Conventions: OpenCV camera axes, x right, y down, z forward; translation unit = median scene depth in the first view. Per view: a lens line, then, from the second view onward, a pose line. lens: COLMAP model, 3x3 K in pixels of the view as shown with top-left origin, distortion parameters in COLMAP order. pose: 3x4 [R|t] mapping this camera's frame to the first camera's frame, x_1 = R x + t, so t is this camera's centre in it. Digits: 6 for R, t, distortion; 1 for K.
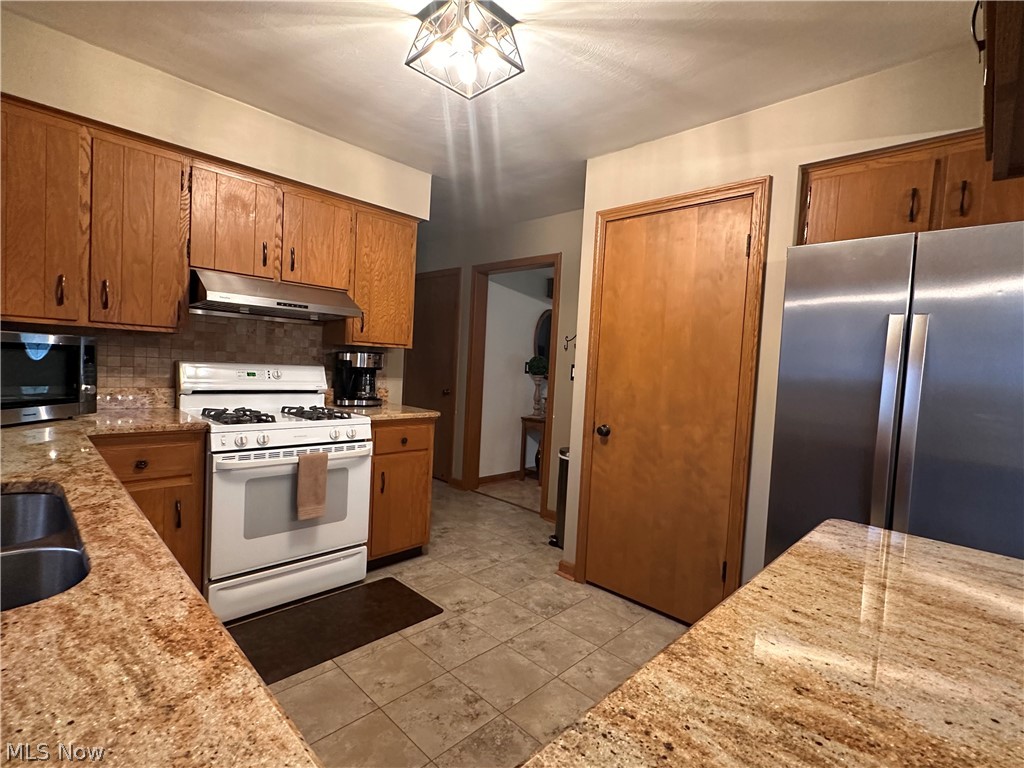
lens RADIAL K [[483.7, 0, 515.9], [0, 483.7, 384.3], [0, 0, 1]] dist [-0.002117, 0.000479]
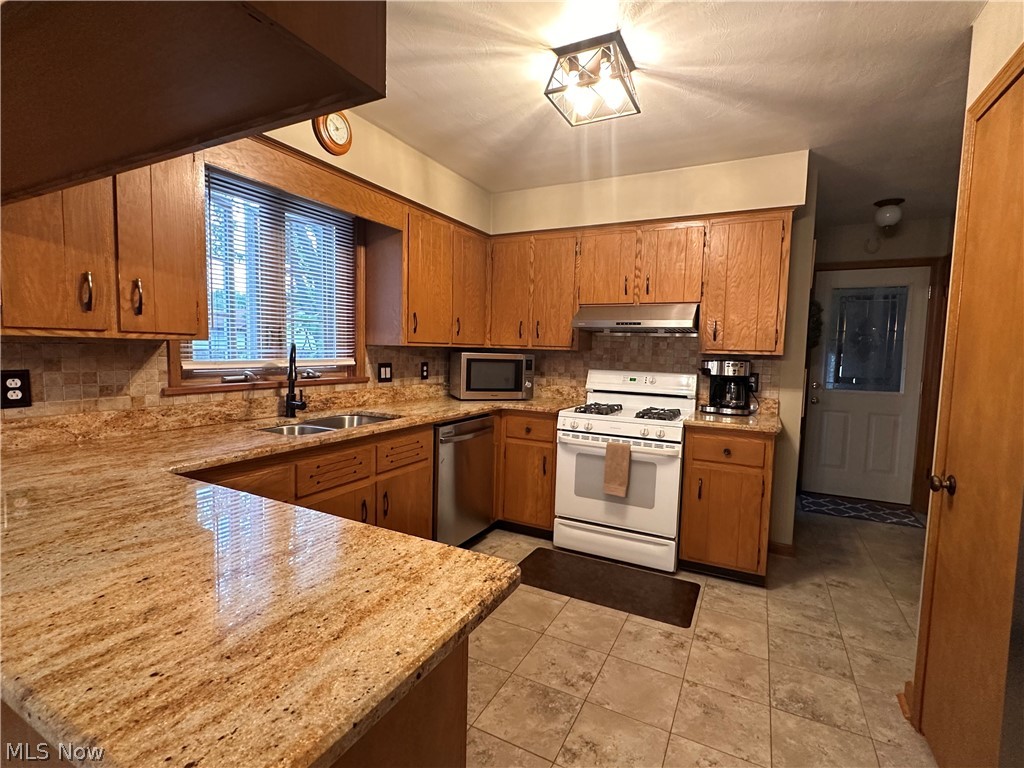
lens RADIAL K [[483.7, 0, 514.7], [0, 483.7, 385.4], [0, 0, 1]] dist [-0.002117, 0.000479]
pose [[0.290501, 0.025629, -0.956531, 0.619309], [-0.053369, 0.998519, 0.010546, -0.001921], [0.955385, 0.047986, 0.291439, 0.351412]]
